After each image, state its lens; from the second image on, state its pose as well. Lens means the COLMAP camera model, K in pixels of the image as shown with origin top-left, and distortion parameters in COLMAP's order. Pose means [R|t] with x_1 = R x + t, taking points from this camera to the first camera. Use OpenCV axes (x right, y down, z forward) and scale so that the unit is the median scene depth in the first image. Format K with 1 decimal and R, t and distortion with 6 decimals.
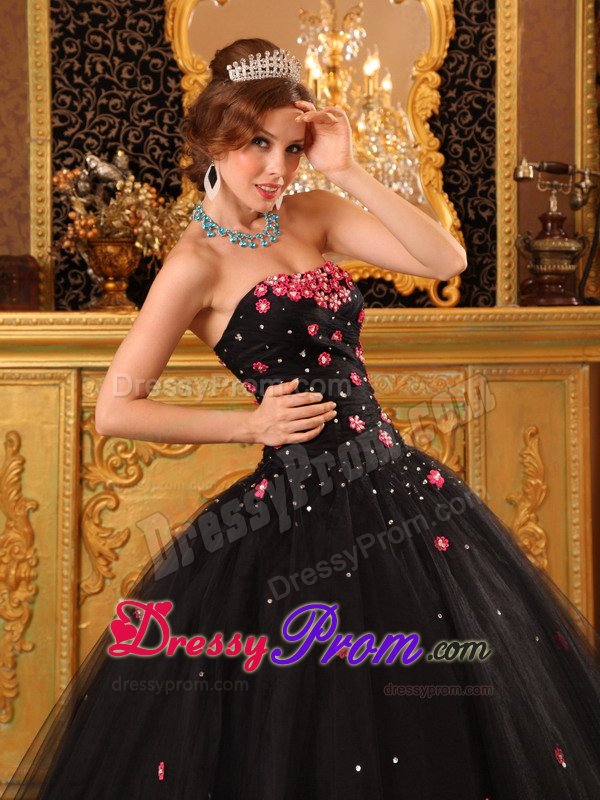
lens RADIAL K [[1456.3, 0, 316.4], [0, 1456.3, 341.8], [0, 0, 1]] dist [0.243183, 0.000000]
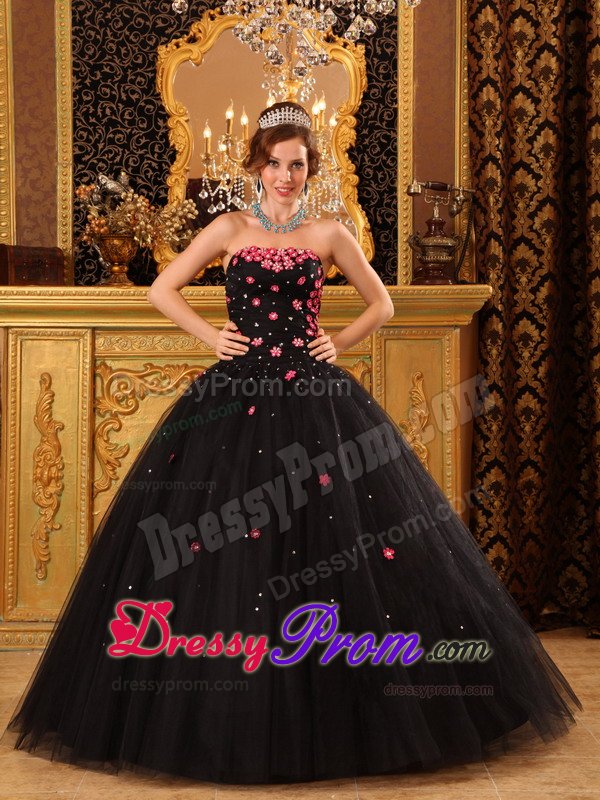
lens RADIAL K [[1513.0, 0, 300.4], [0, 1513.0, 375.5], [0, 0, 1]] dist [0.267058, 0.000000]
pose [[0.999956, 0.005410, -0.007602, 0.044218], [-0.005428, 0.999983, -0.002264, 0.062572], [0.007590, 0.002305, 0.999969, -0.424351]]
